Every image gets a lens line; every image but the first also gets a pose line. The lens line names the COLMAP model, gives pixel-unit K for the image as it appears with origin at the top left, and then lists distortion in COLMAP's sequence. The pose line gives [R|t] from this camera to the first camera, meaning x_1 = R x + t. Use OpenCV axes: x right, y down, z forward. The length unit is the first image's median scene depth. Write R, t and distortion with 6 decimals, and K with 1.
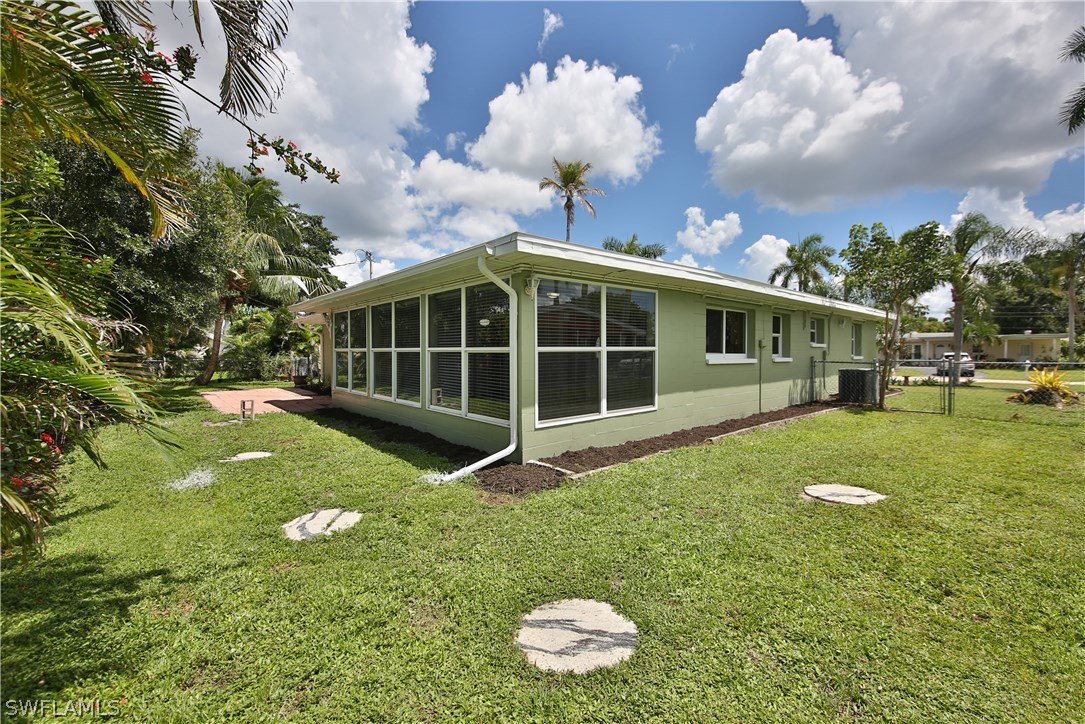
lens RADIAL K [[441.3, 0, 534.3], [0, 441.3, 356.1], [0, 0, 1]] dist [-0.014603, -0.003584]
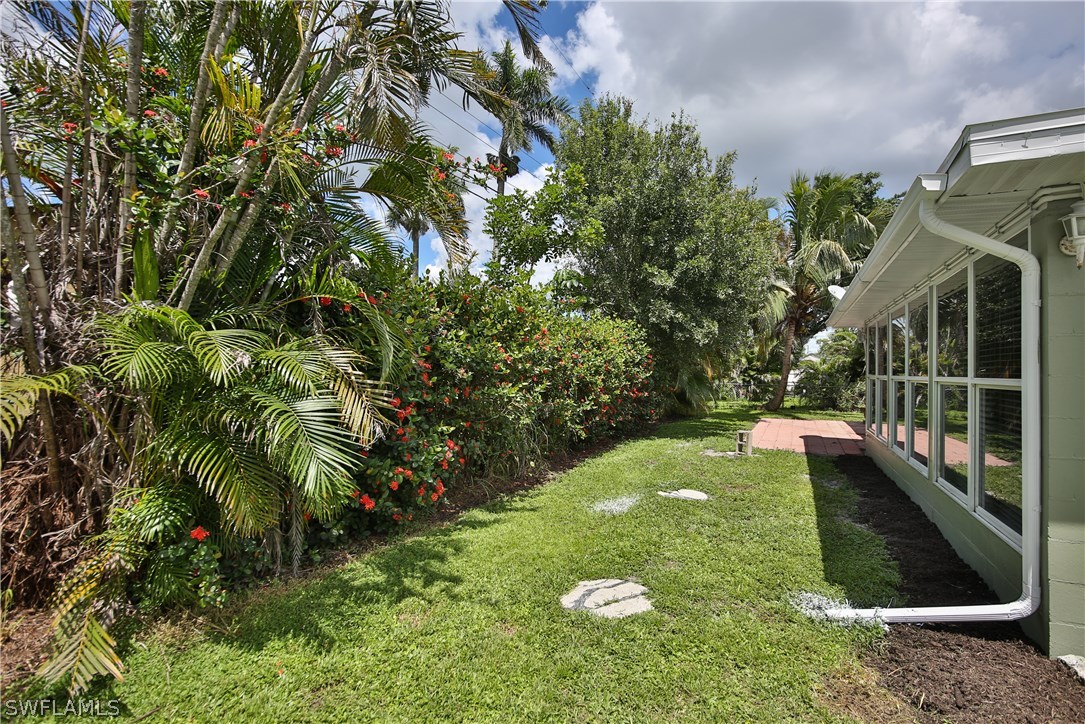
lens RADIAL K [[503.9, 0, 540.7], [0, 503.9, 360.1], [0, 0, 1]] dist [-0.006707, -0.000249]
pose [[0.413473, -0.015964, -0.910376, 0.290316], [-0.022269, 0.999370, -0.027639, -0.021573], [0.910244, 0.031701, 0.412857, 0.472941]]
